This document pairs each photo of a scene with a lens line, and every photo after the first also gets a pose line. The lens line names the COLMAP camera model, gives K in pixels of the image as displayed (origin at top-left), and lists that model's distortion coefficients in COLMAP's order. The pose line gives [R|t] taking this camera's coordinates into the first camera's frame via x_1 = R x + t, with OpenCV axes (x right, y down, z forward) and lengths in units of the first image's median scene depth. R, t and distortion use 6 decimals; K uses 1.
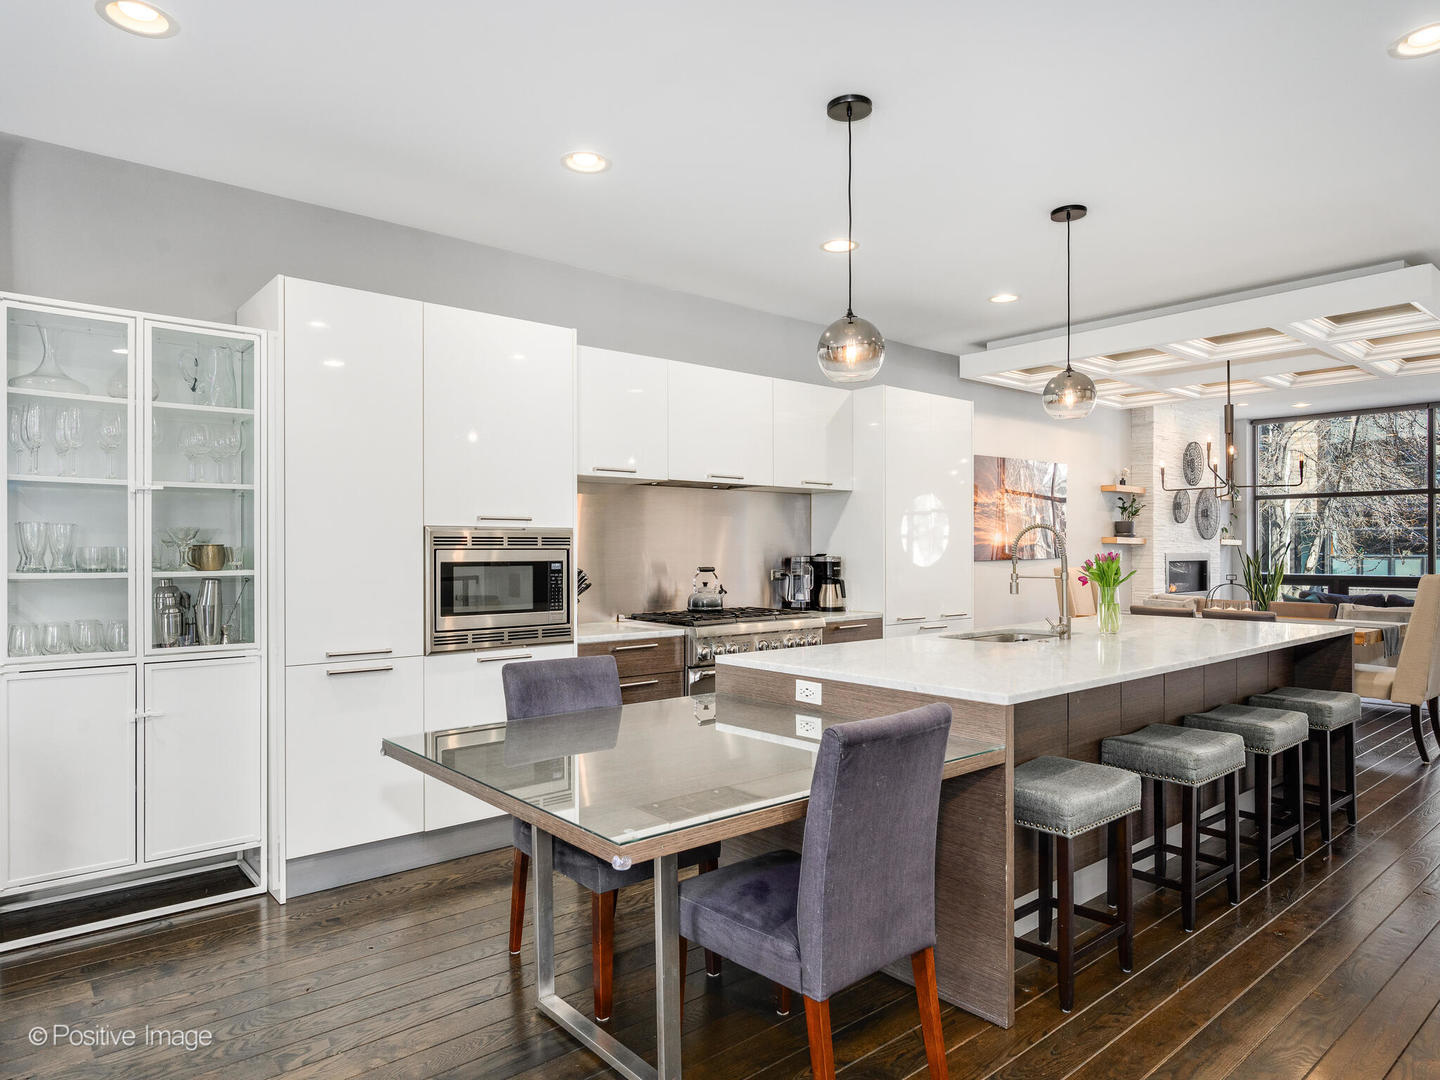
lens RADIAL K [[890.1, 0, 721.4], [0, 890.1, 555.3], [0, 0, 1]] dist [-0.008757, 0.002455]
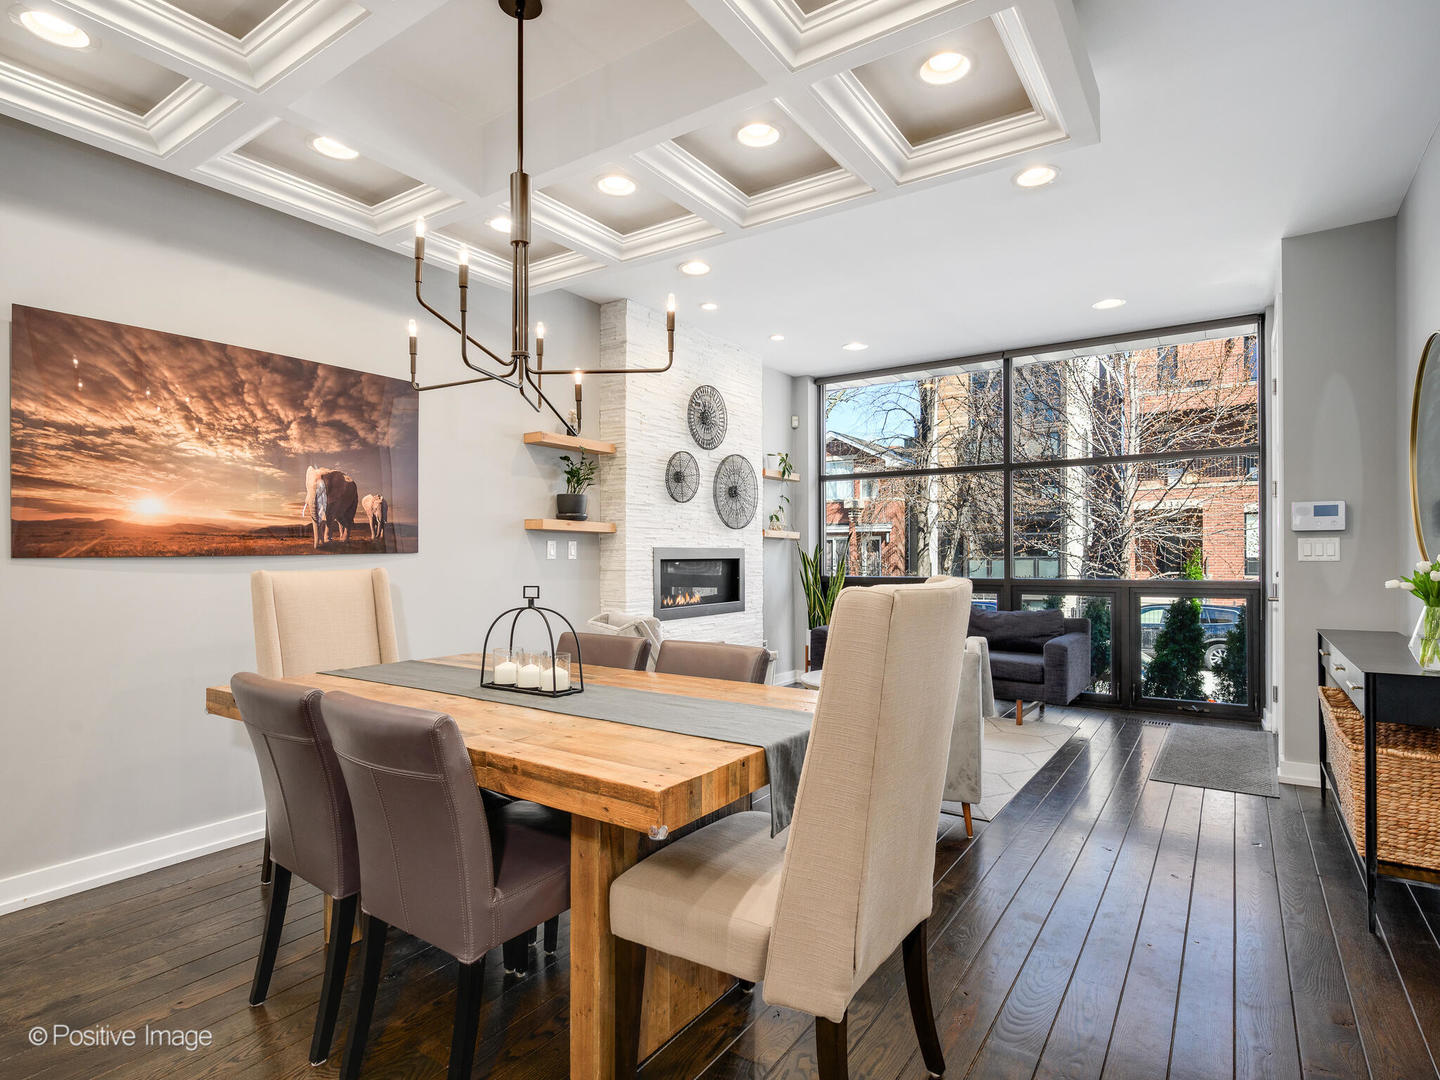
lens RADIAL K [[769.0, 0, 715.8], [0, 769.0, 550.1], [0, 0, 1]] dist [0.002326, -0.002658]
pose [[0.964097, -0.000112, 0.265549, 0.635246], [0.002982, 0.999941, -0.010403, 0.009710], [-0.265532, 0.010822, 0.964041, 0.712577]]
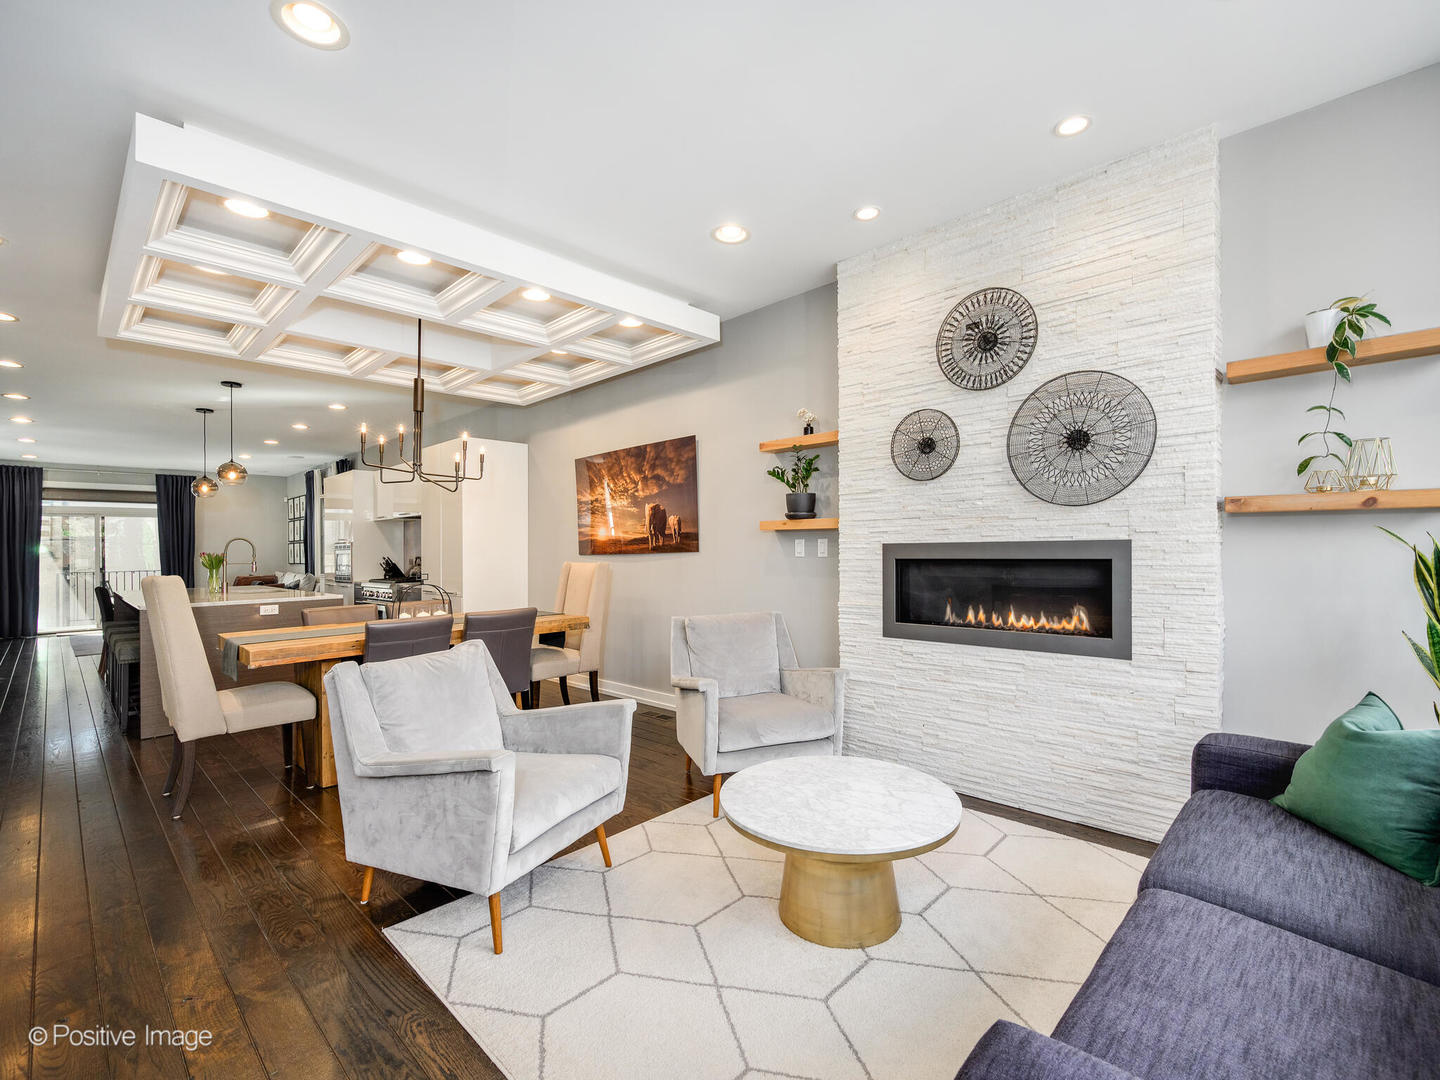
lens RADIAL K [[635.5, 0, 716.5], [0, 635.5, 546.5], [0, 0, 1]] dist [-0.004196, -0.000222]
pose [[0.103473, -0.006839, -0.994609, 1.389326], [0.005355, 0.999966, -0.006319, 0.002451], [0.994618, -0.004672, 0.103506, 1.392303]]
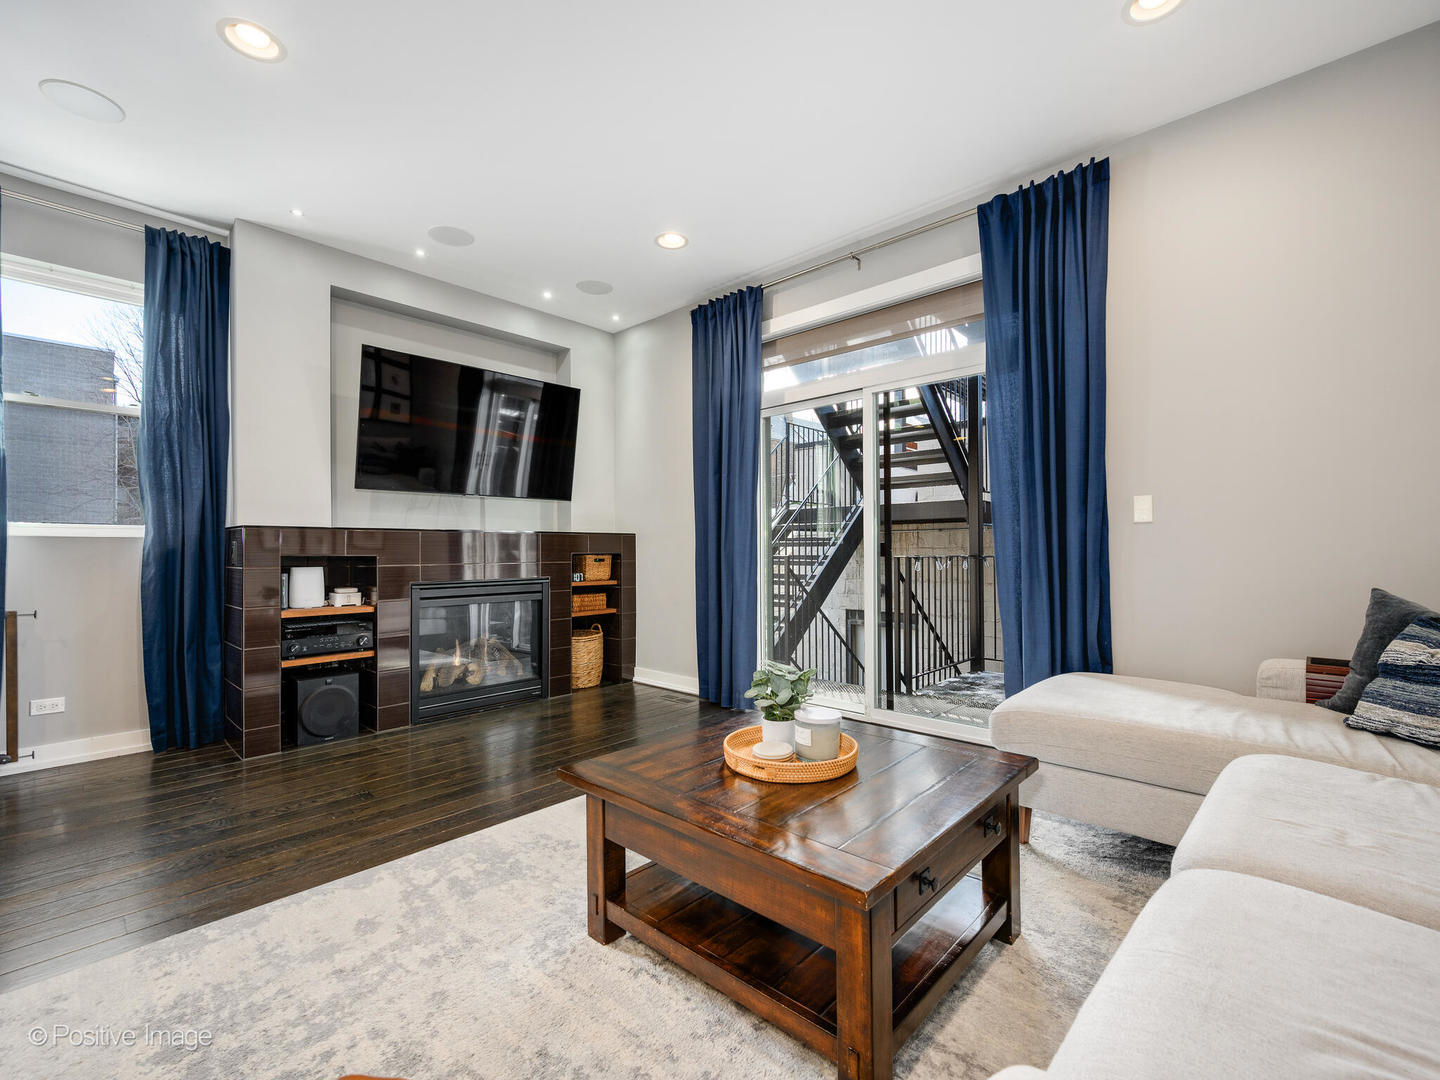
lens RADIAL K [[635.5, 0, 729.2], [0, 635.5, 545.4], [0, 0, 1]] dist [-0.004196, -0.000222]
pose [[-0.991989, 0.008385, -0.126044, -0.505464], [0.007719, 0.999954, 0.005770, 0.042595], [0.126086, 0.004751, -0.992008, 0.356447]]
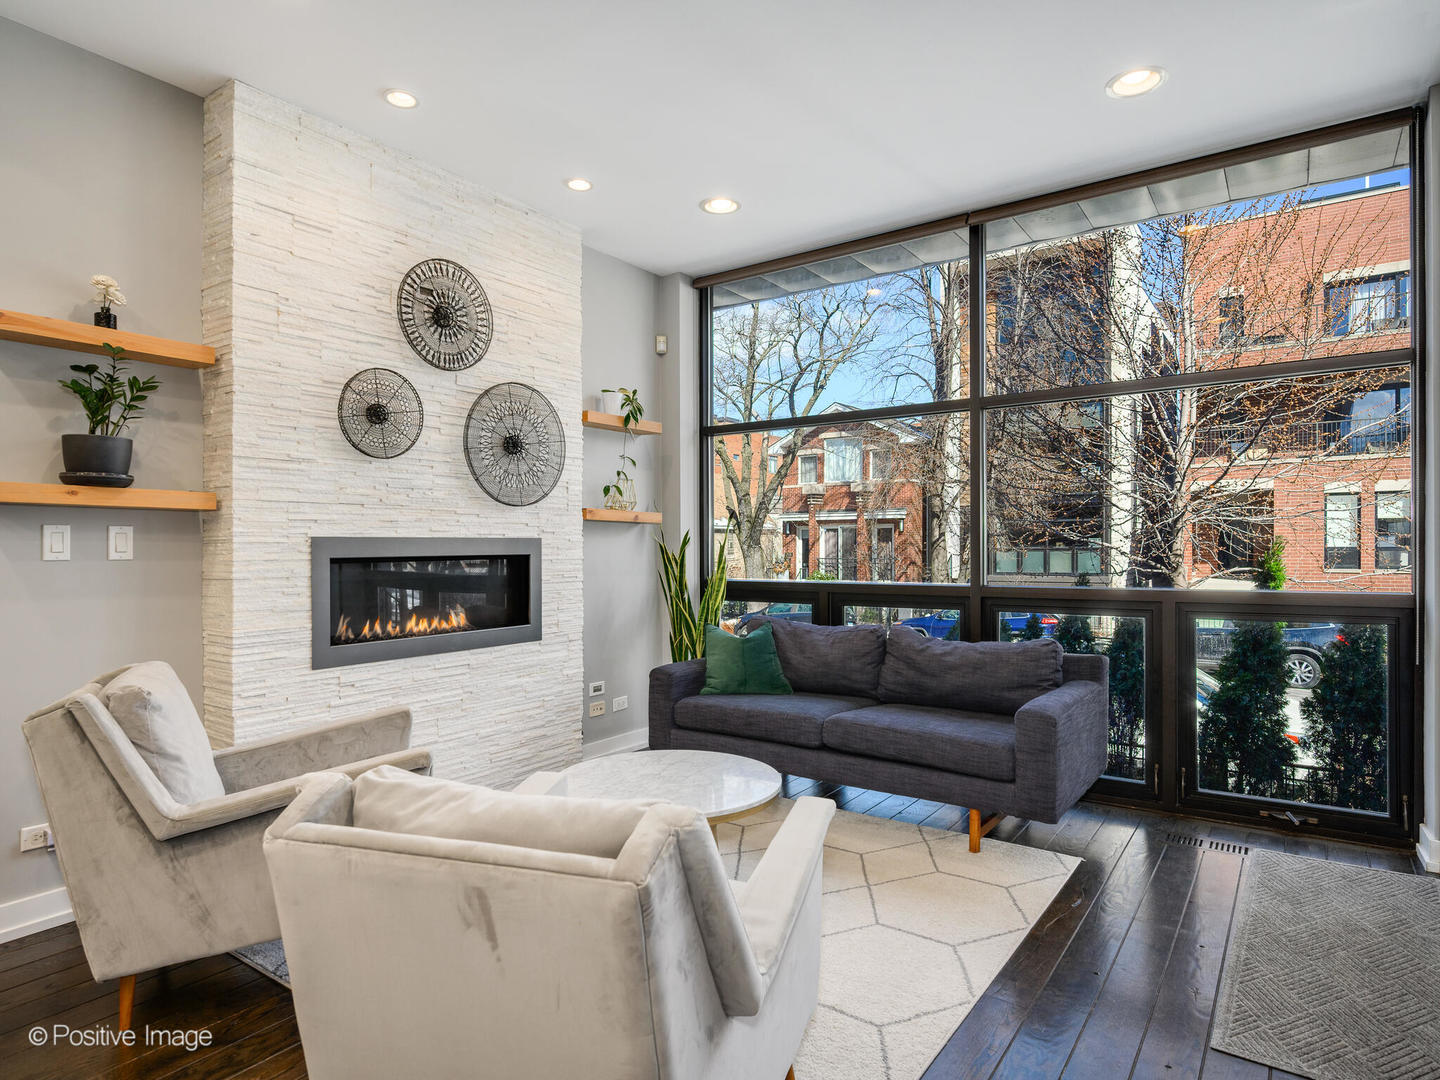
lens RADIAL K [[825.9, 0, 716.1], [0, 825.9, 549.8], [0, 0, 1]] dist [-0.002362, -0.002092]
pose [[0.970624, -0.006808, 0.240506, 0.935464], [0.006896, 0.999976, 0.000475, 0.006750], [-0.240503, 0.001198, 0.970648, 1.016387]]
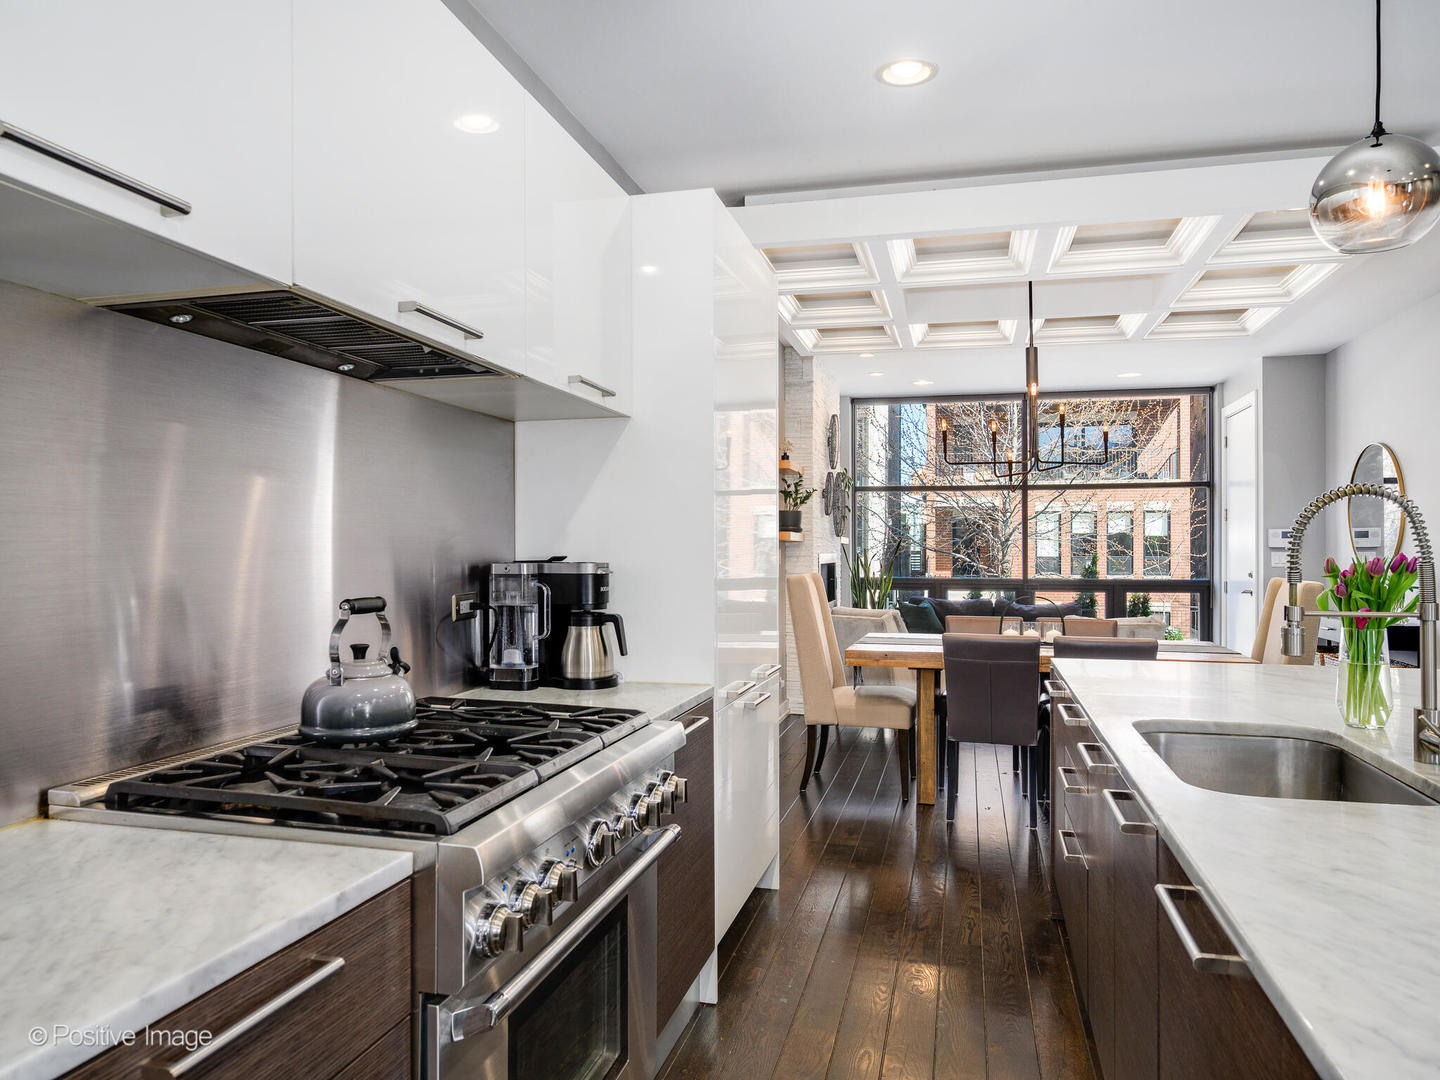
lens RADIAL K [[985.3, 0, 720.8], [0, 985.3, 549.4], [0, 0, 1]] dist [-0.002505, 0.002681]
pose [[0.815433, 0.003826, 0.578839, -0.106183], [-0.000923, 0.999985, -0.005309, -0.002462], [-0.578851, 0.003795, 0.815425, 0.565502]]
